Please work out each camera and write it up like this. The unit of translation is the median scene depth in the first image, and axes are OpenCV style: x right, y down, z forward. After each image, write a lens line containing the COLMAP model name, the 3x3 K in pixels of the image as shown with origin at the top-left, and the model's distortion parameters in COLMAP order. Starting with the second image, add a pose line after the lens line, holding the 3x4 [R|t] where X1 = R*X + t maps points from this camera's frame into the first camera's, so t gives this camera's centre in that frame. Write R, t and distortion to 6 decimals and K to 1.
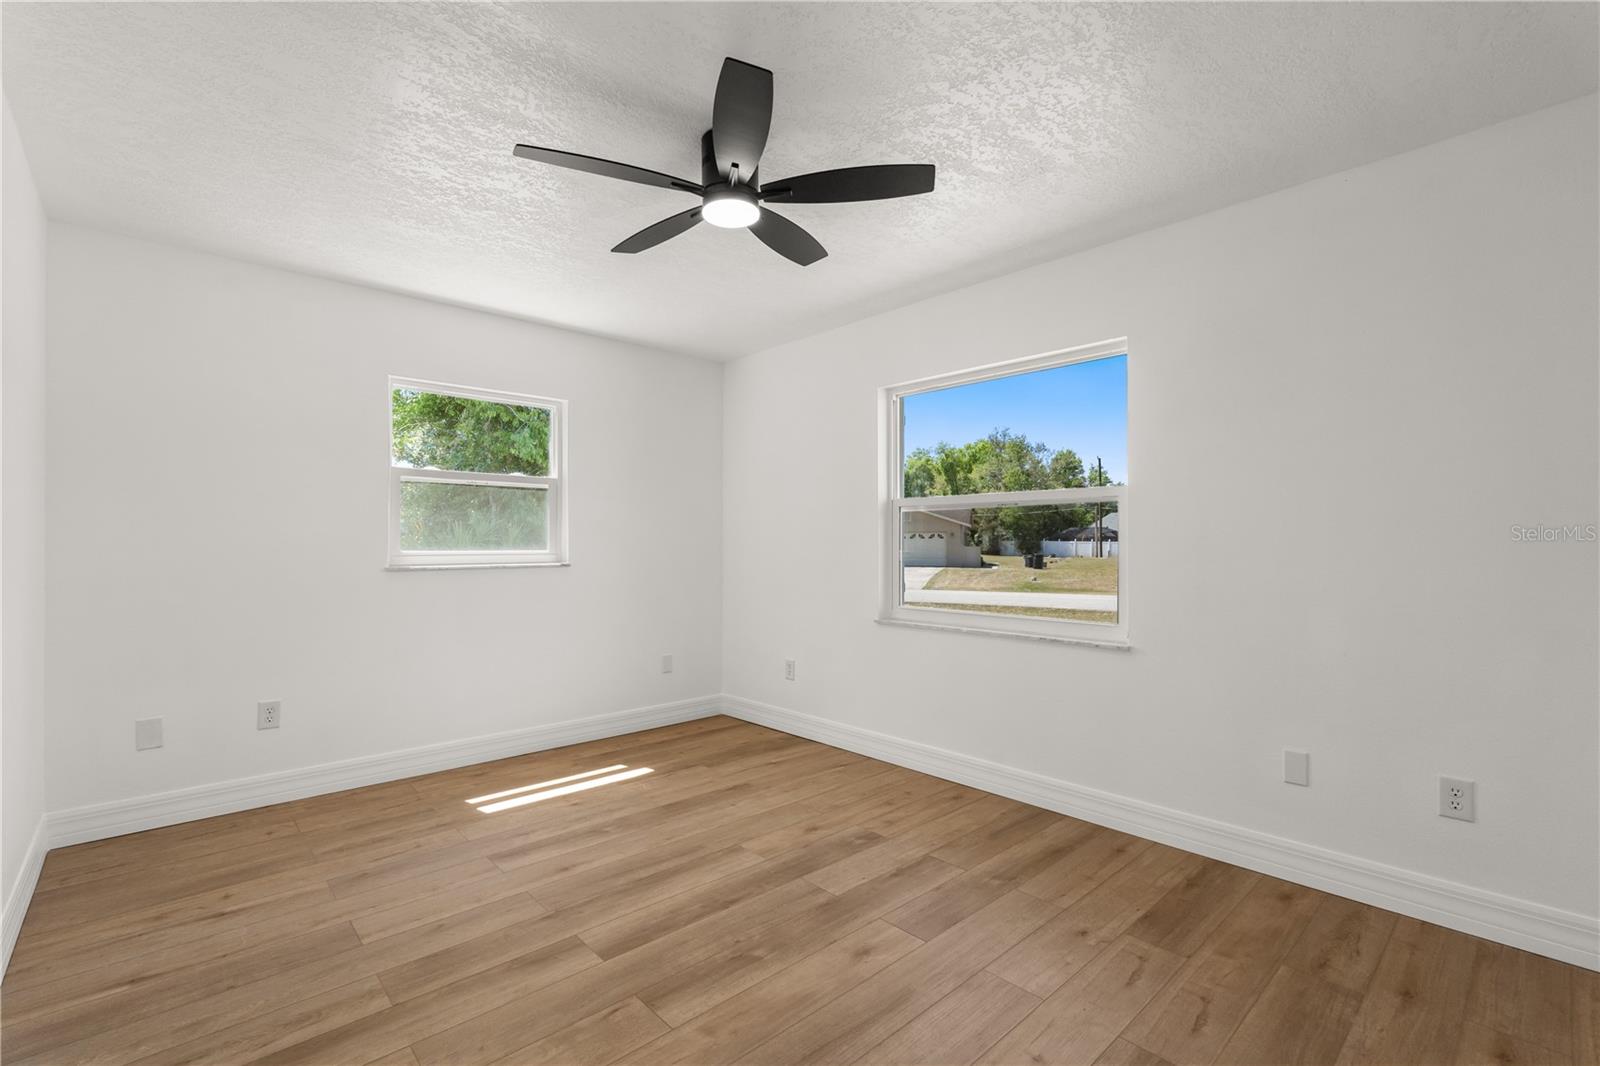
lens RADIAL K [[708.9, 0, 798.8], [0, 708.9, 539.8], [0, 0, 1]] dist [-0.000361, -0.000166]
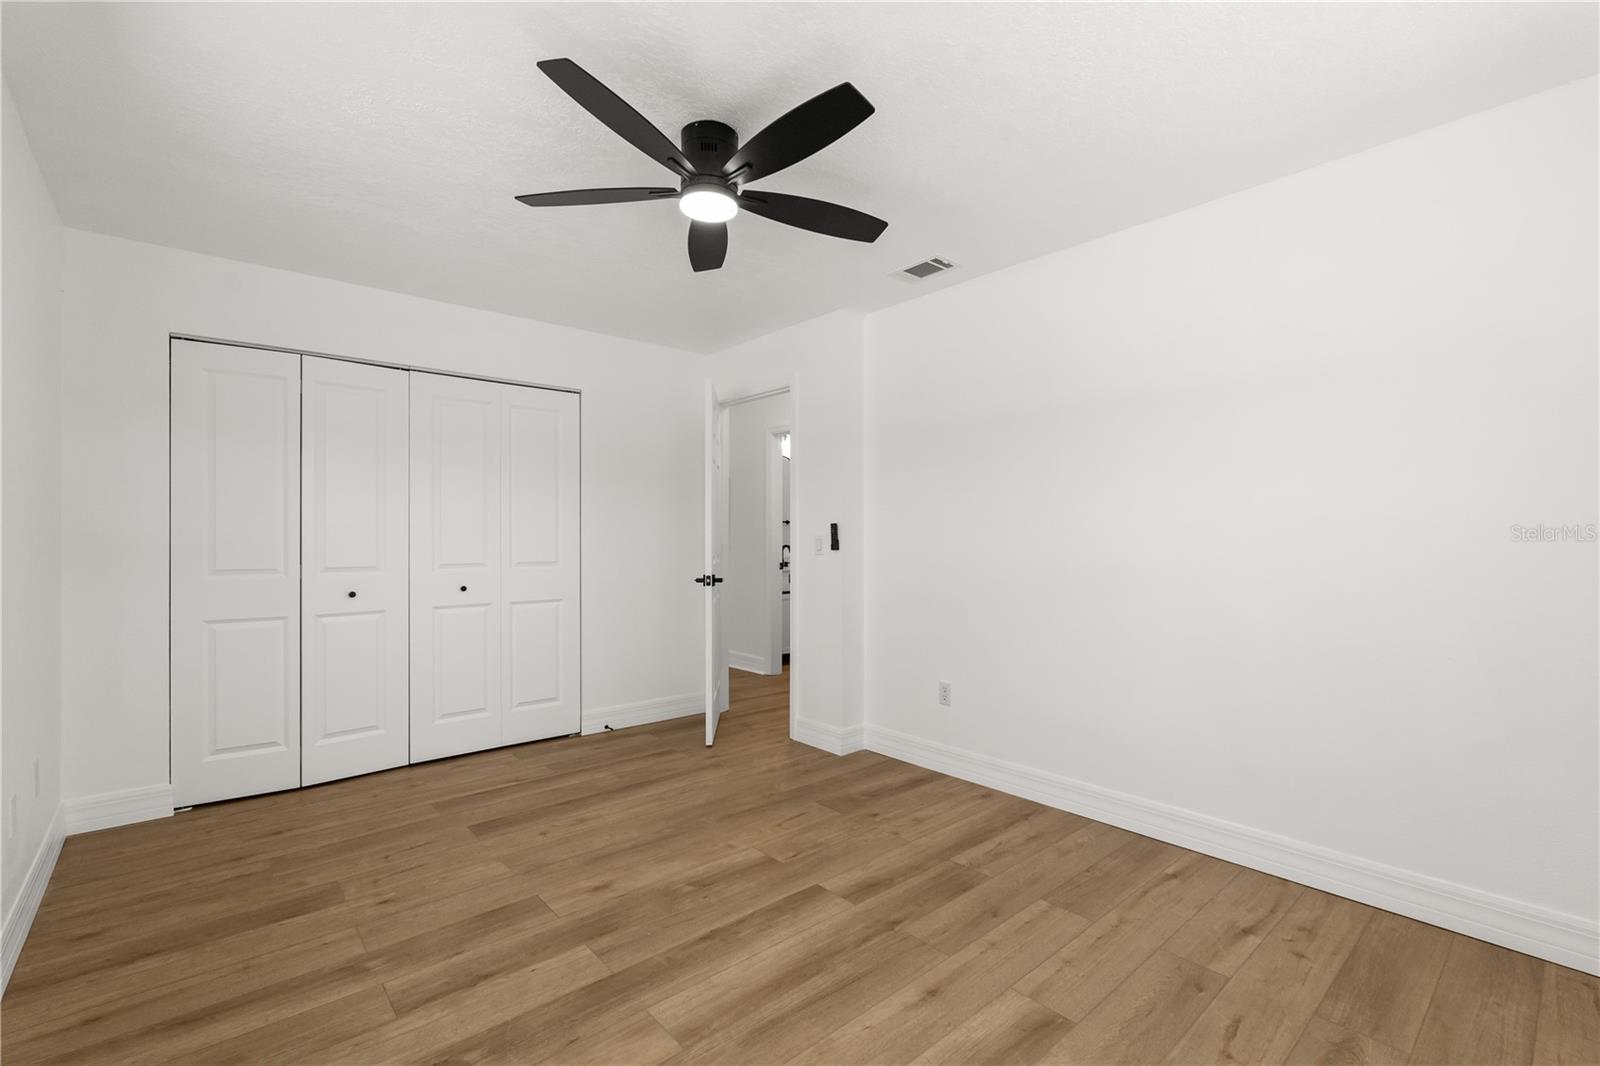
lens RADIAL K [[708.9, 0, 804.6], [0, 708.9, 539.0], [0, 0, 1]] dist [-0.000361, -0.000166]
pose [[-0.999856, 0.001325, 0.016923, -0.244086], [0.001195, 0.999969, -0.007725, 0.011636], [-0.016933, -0.007704, -0.999827, 1.969561]]
